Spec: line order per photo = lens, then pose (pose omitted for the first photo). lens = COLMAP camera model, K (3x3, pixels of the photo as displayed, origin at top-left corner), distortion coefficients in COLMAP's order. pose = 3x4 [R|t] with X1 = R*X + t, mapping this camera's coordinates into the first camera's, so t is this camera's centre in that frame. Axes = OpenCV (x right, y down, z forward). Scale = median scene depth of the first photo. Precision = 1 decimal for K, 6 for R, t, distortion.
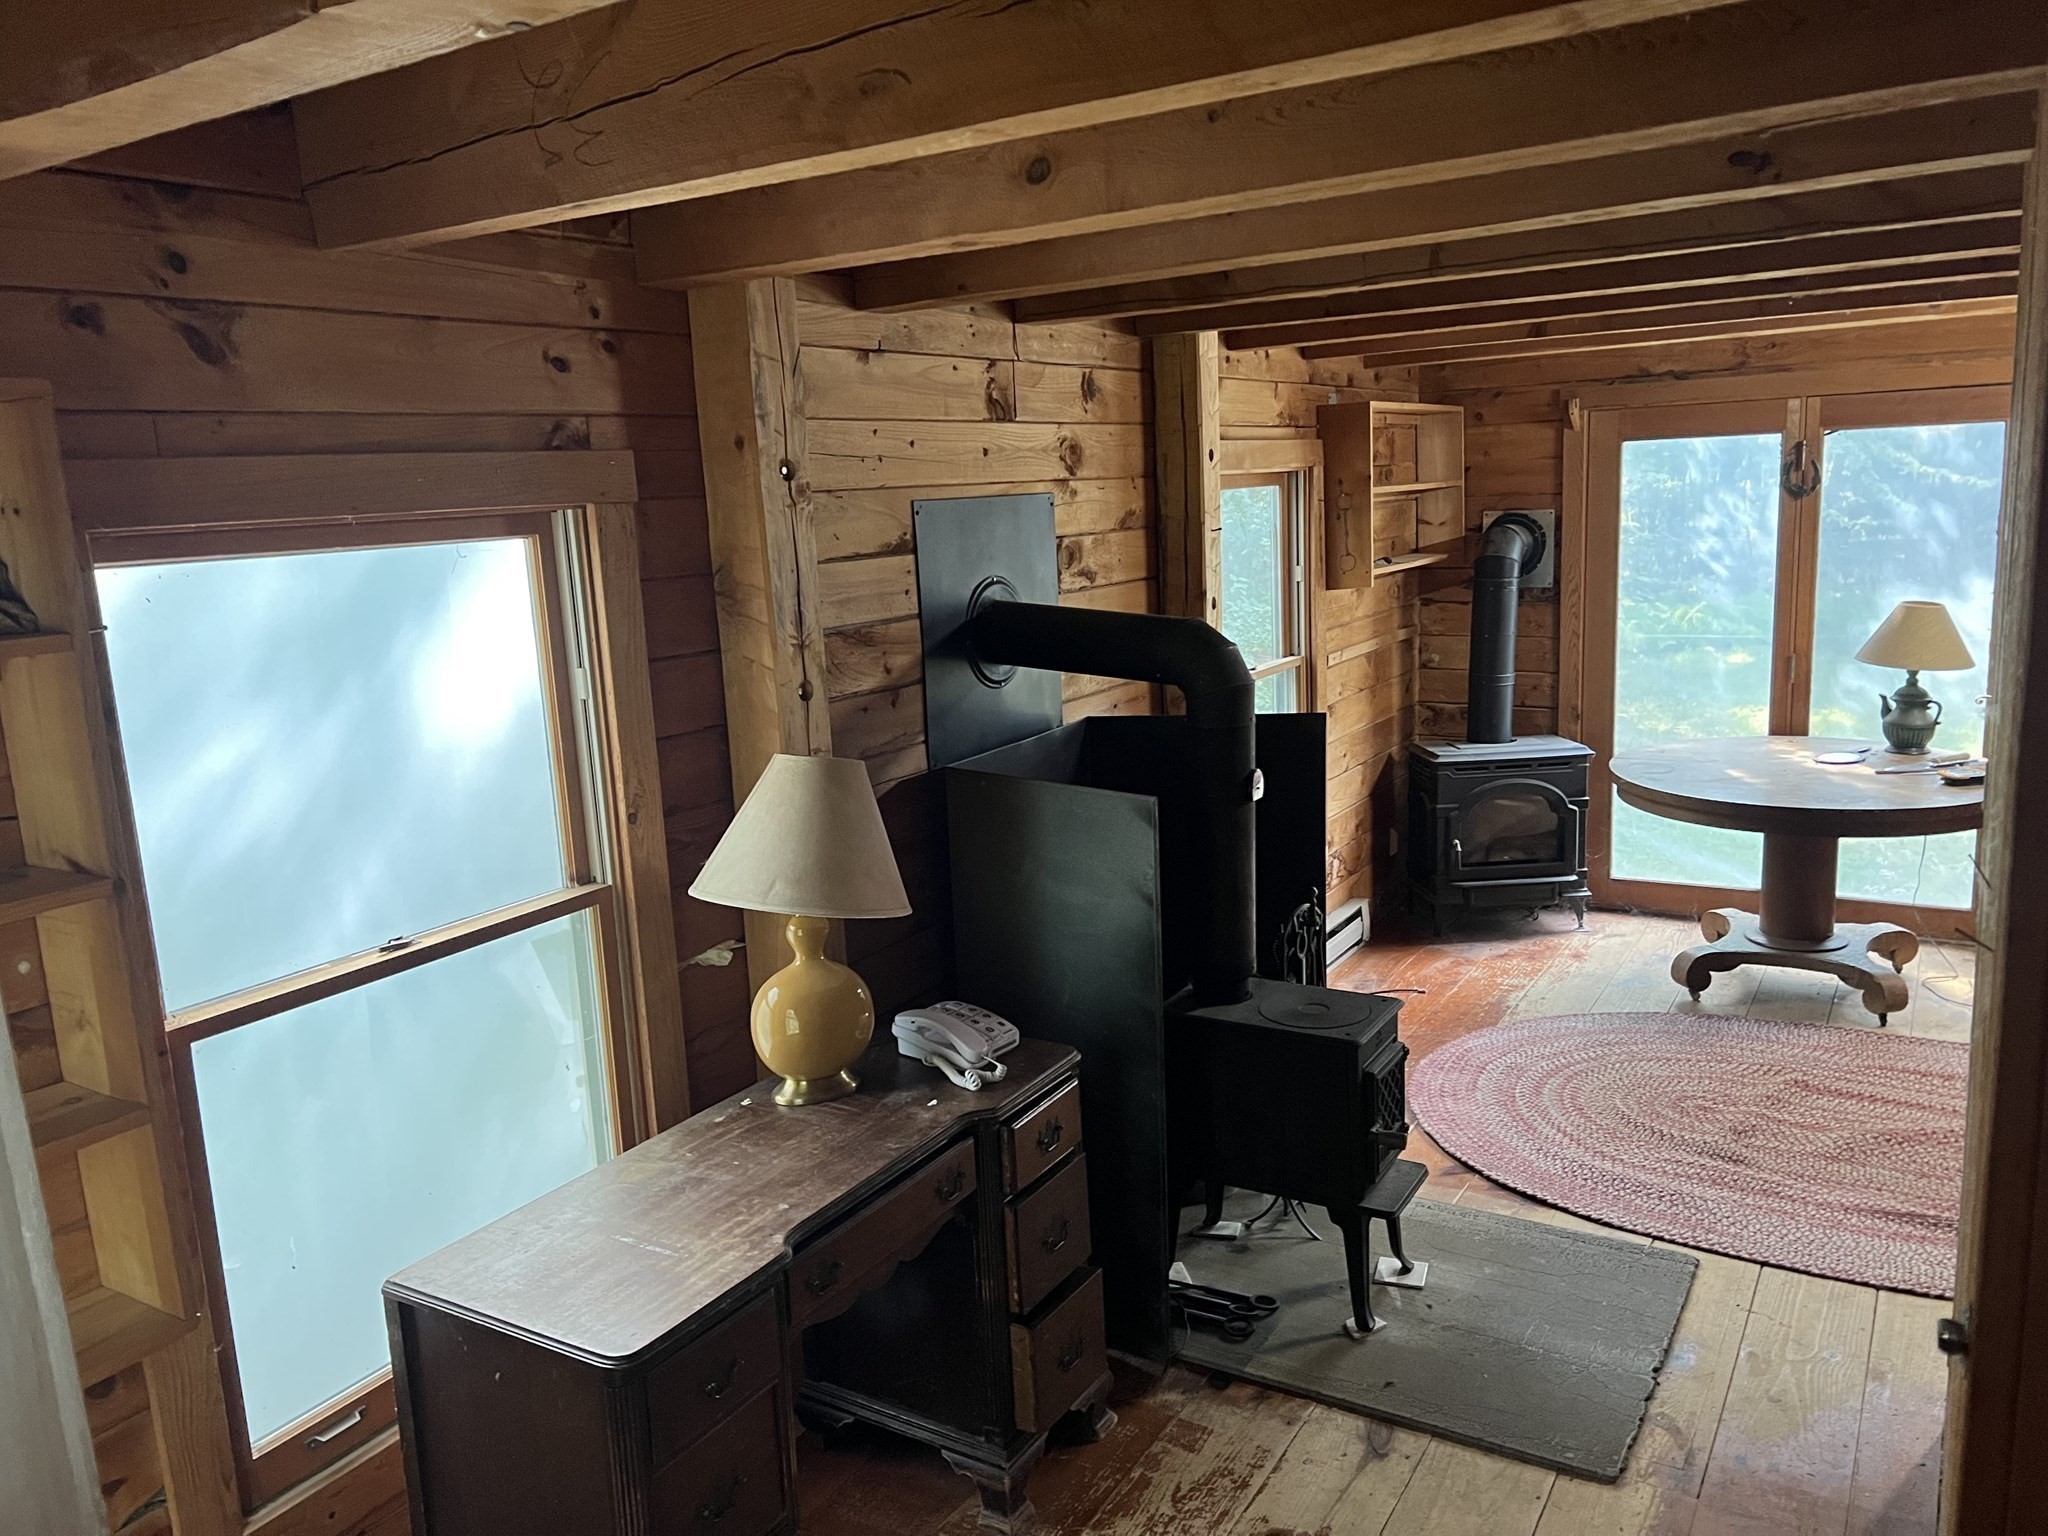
lens RADIAL K [[1530.3, 0, 1023.0], [0, 1530.3, 781.7], [0, 0, 1]] dist [0.057932, -0.058467]
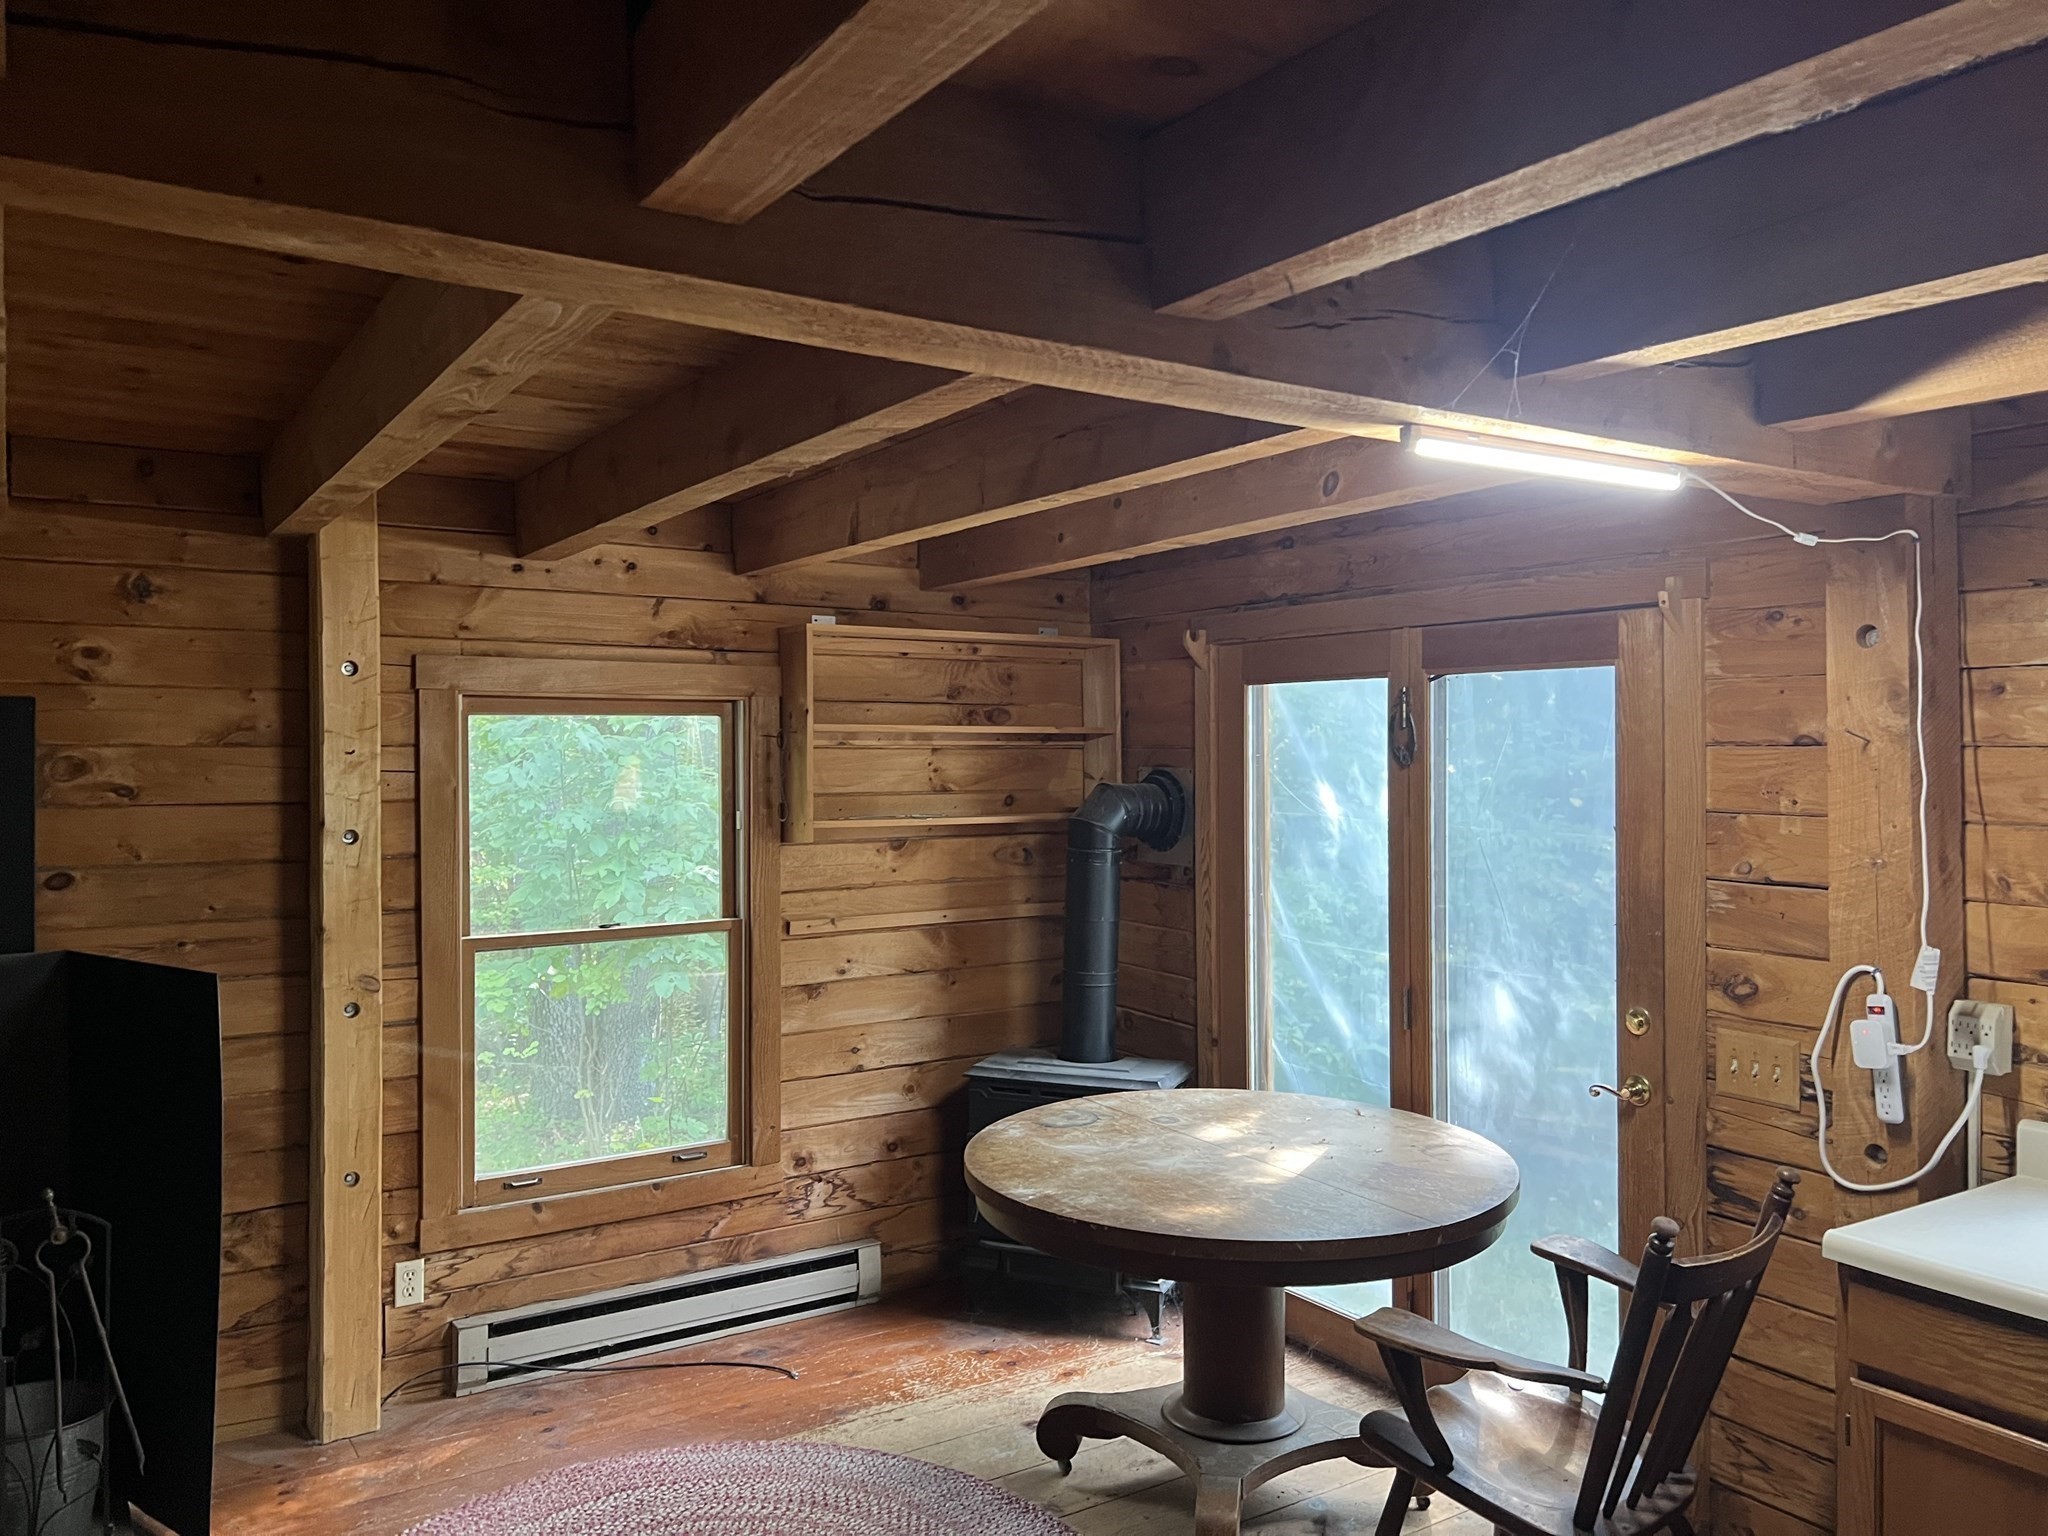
lens RADIAL K [[1531.5, 0, 1024.0], [0, 1531.5, 768.0], [0, 0, 1]] dist [0.053662, -0.047216]
pose [[0.904245, 0.049299, -0.424160, 0.769287], [-0.121744, 0.981851, -0.145421, -0.070329], [0.409292, 0.183135, 0.893835, 0.355608]]
